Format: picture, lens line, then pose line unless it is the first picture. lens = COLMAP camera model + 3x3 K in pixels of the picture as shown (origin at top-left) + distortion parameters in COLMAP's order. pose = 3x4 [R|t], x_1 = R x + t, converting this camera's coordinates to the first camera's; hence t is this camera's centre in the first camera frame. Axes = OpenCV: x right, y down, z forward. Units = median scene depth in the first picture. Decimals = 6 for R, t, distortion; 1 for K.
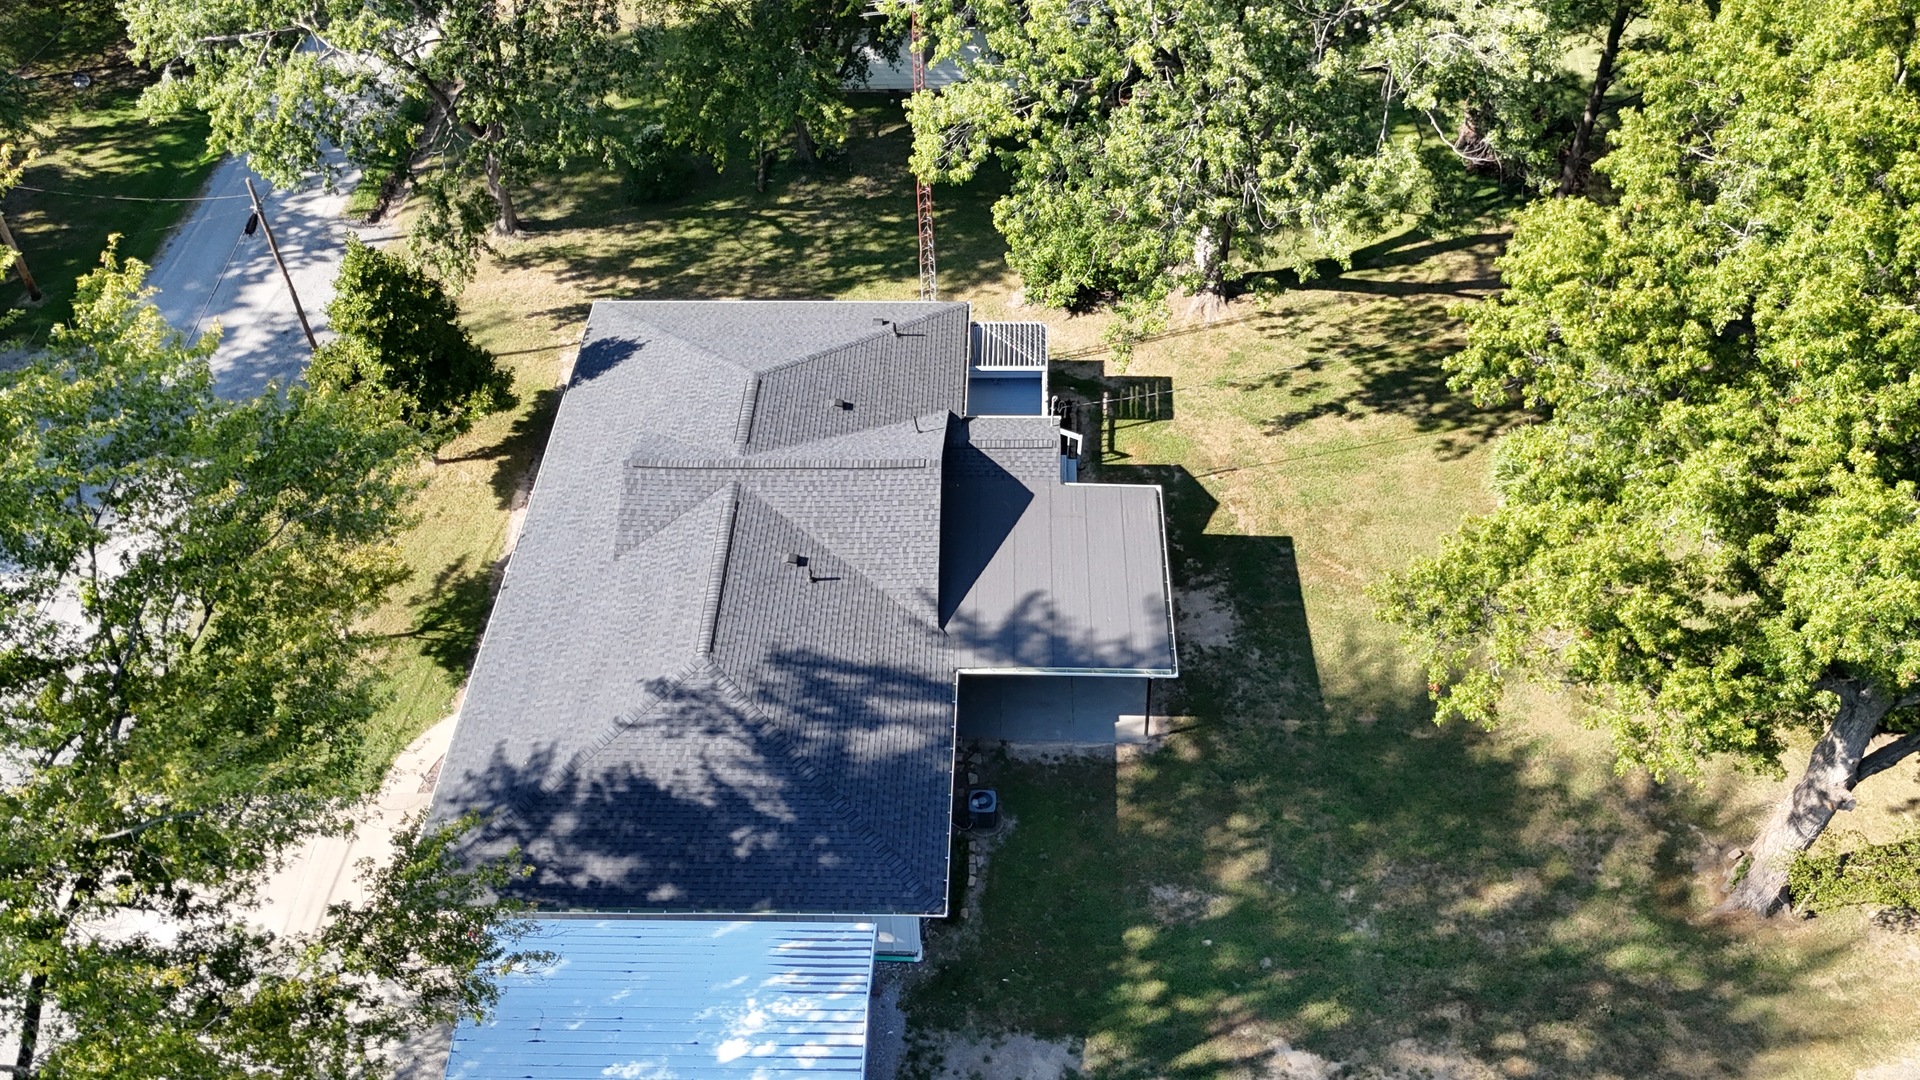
lens RADIAL K [[1745.9, 0, 992.4], [0, 1745.9, 545.4], [0, 0, 1]] dist [0.126342, -0.177692]
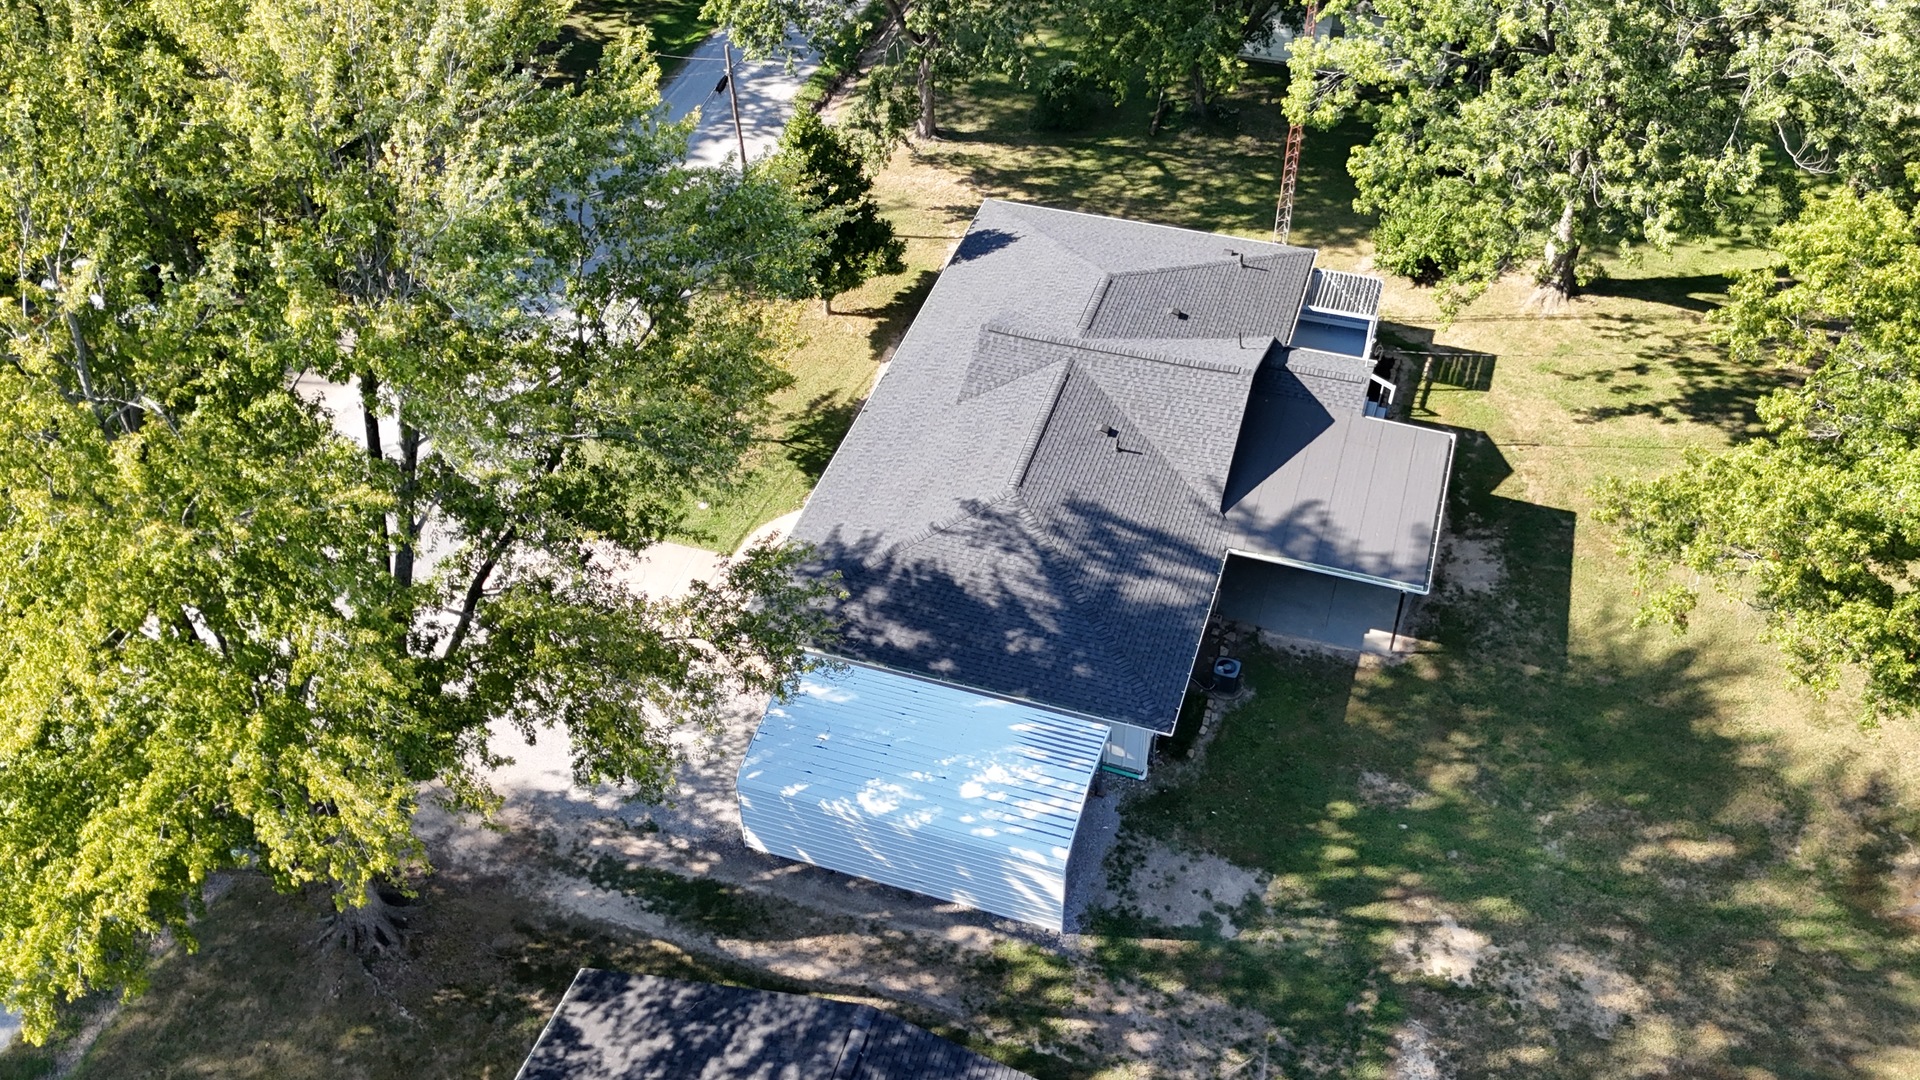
lens RADIAL K [[1745.9, 0, 992.4], [0, 1745.9, 545.4], [0, 0, 1]] dist [0.126342, -0.177692]
pose [[0.961975, 0.195220, -0.191034, 0.044345], [-0.196512, 0.980424, 0.012344, 0.077875], [0.189704, 0.025666, 0.981506, -0.121886]]
